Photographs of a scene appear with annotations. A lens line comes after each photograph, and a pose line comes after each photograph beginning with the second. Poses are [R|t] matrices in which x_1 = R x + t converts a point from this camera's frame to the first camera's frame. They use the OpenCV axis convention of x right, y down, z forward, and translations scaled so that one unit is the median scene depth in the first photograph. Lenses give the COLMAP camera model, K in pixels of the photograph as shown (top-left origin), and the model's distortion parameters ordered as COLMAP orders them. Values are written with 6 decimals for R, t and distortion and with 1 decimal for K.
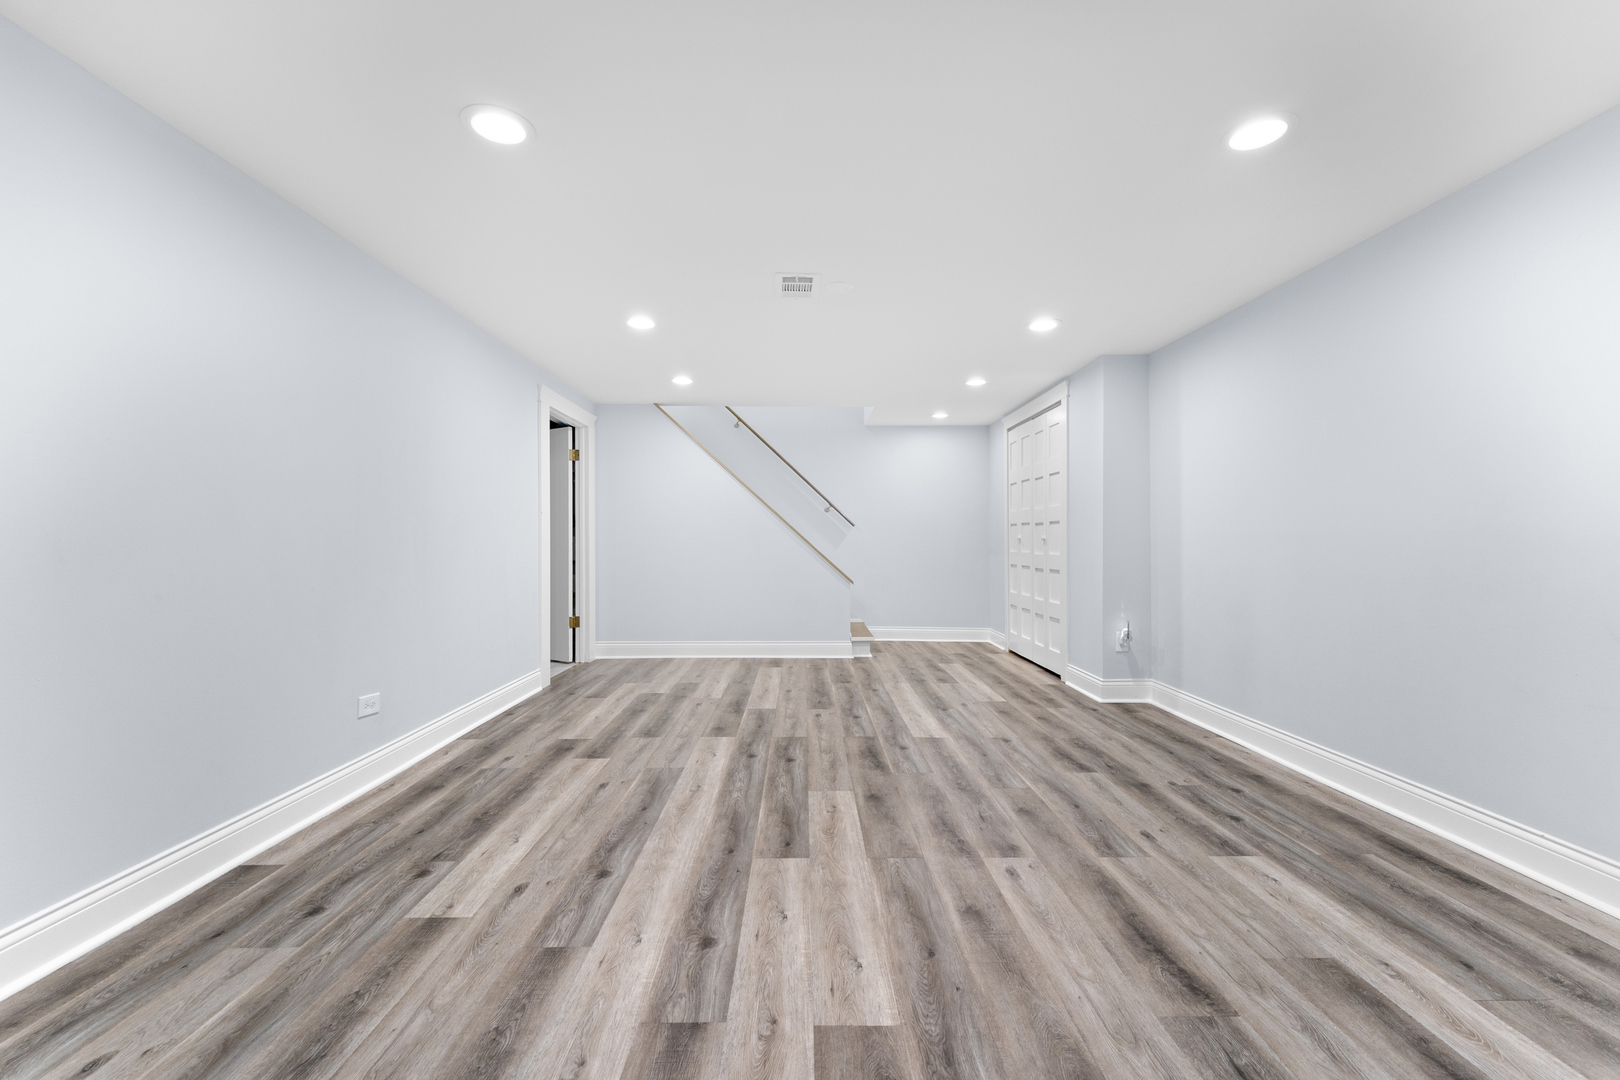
lens RADIAL K [[644.5, 0, 812.4], [0, 644.5, 545.4], [0, 0, 1]] dist [0.000595, -0.000030]
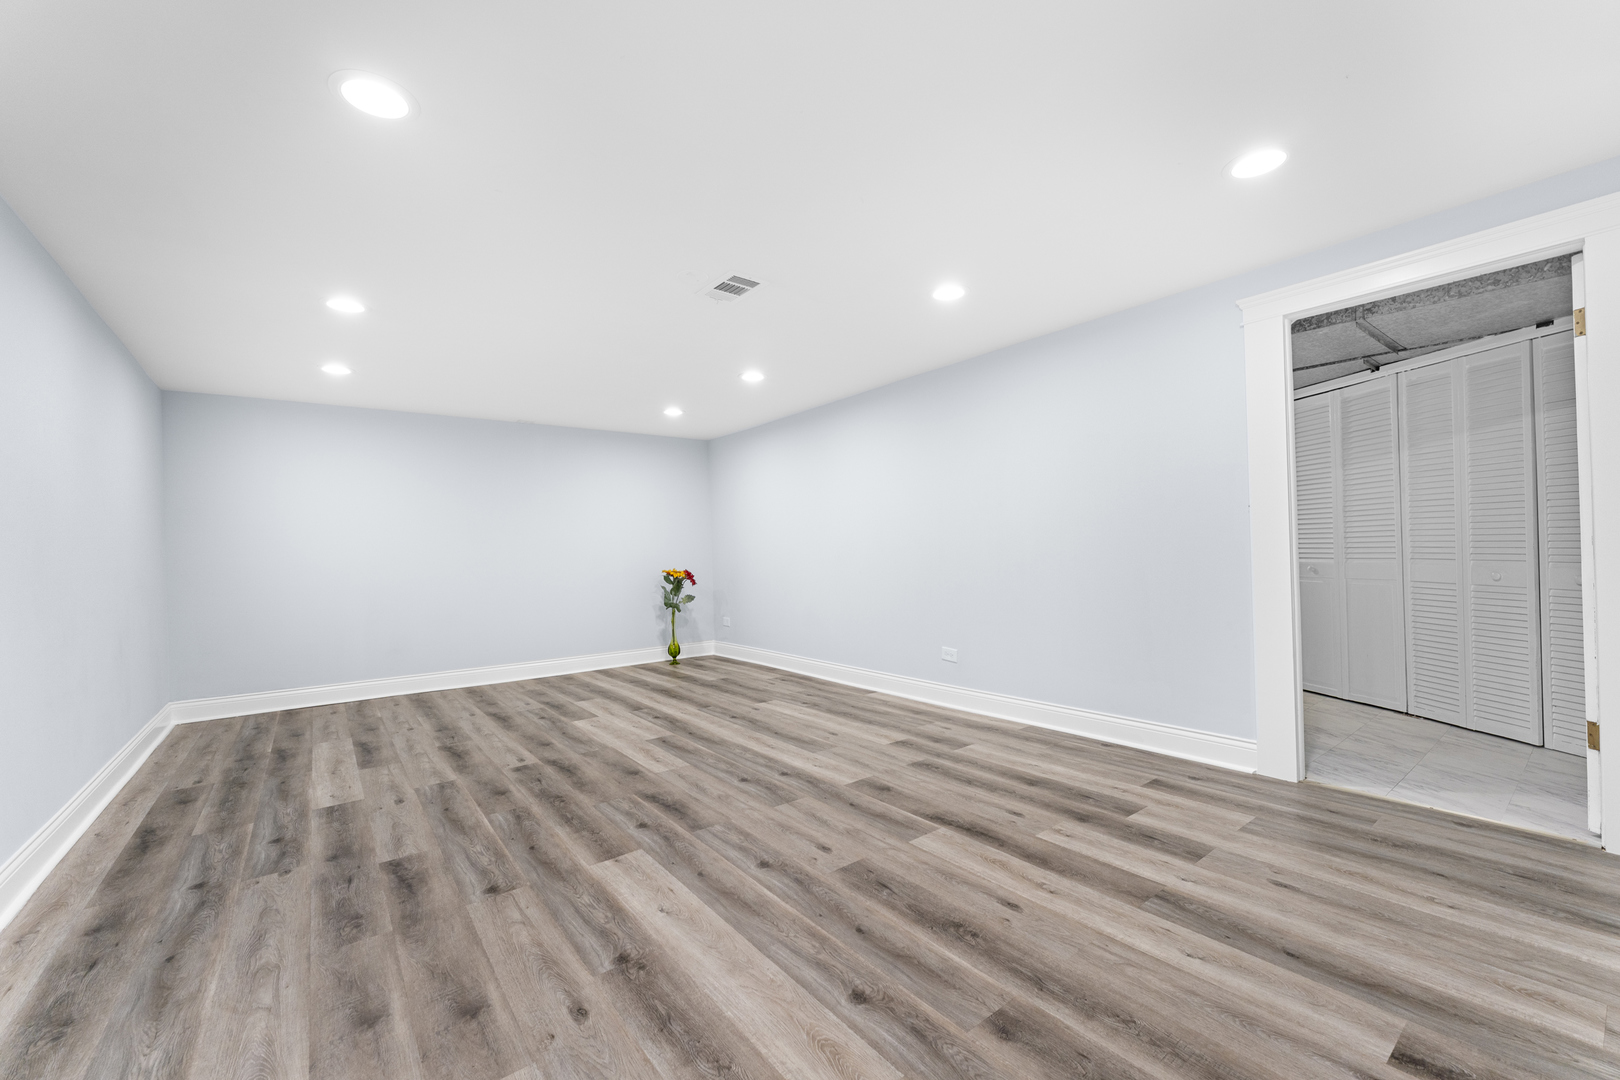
lens RADIAL K [[644.5, 0, 812.4], [0, 644.5, 545.4], [0, 0, 1]] dist [0.000595, -0.000030]
pose [[-0.799730, 0.014265, -0.600191, 0.526767], [0.021886, 0.999746, -0.005400, -0.017062], [0.599961, -0.017454, -0.799839, 2.101300]]
